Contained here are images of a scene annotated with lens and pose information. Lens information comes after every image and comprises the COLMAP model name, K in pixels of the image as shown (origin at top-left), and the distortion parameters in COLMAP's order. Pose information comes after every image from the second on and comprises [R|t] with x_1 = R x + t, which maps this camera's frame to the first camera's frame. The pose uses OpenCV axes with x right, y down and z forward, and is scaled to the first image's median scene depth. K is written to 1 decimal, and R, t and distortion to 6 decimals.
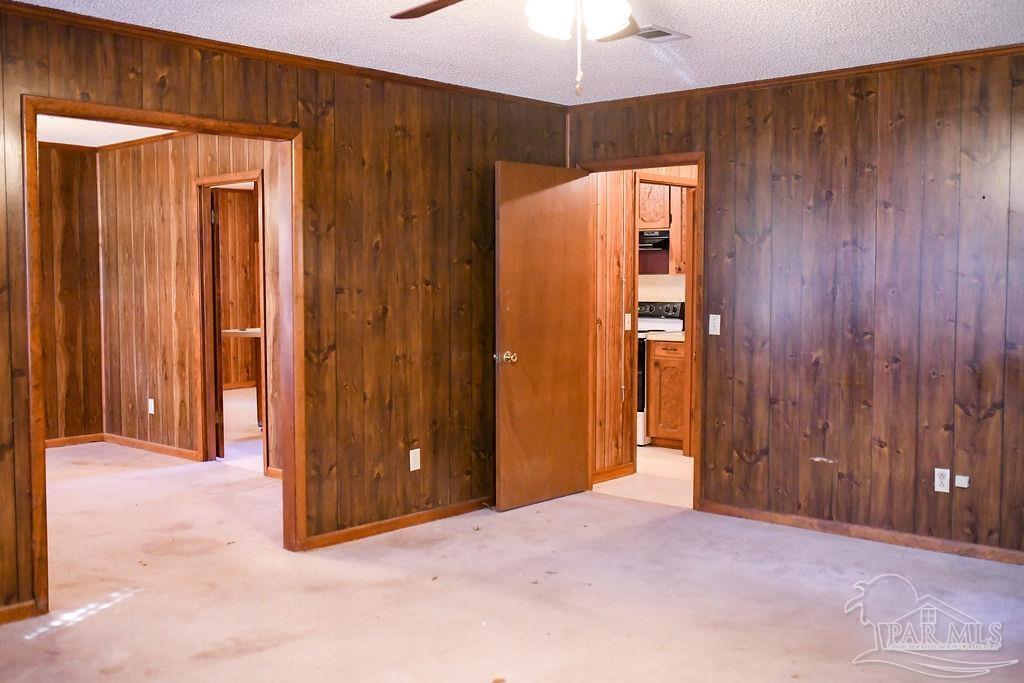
lens RADIAL K [[969.2, 0, 512.0], [0, 969.2, 341.5], [0, 0, 1]] dist [-0.068410, 0.097244]
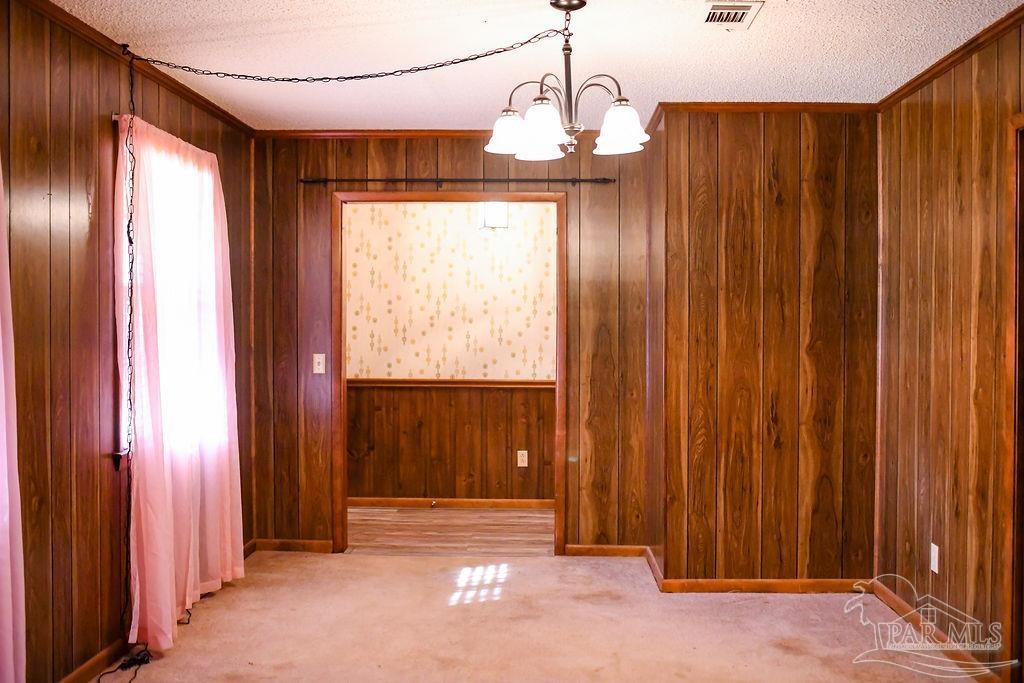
lens RADIAL K [[1003.3, 0, 512.0], [0, 1003.3, 341.5], [0, 0, 1]] dist [-0.070106, 0.099392]
pose [[0.614191, 0.018948, -0.788930, -0.081223], [-0.051783, 0.998525, -0.016332, -0.032772], [0.787457, 0.050884, 0.614266, 0.456893]]
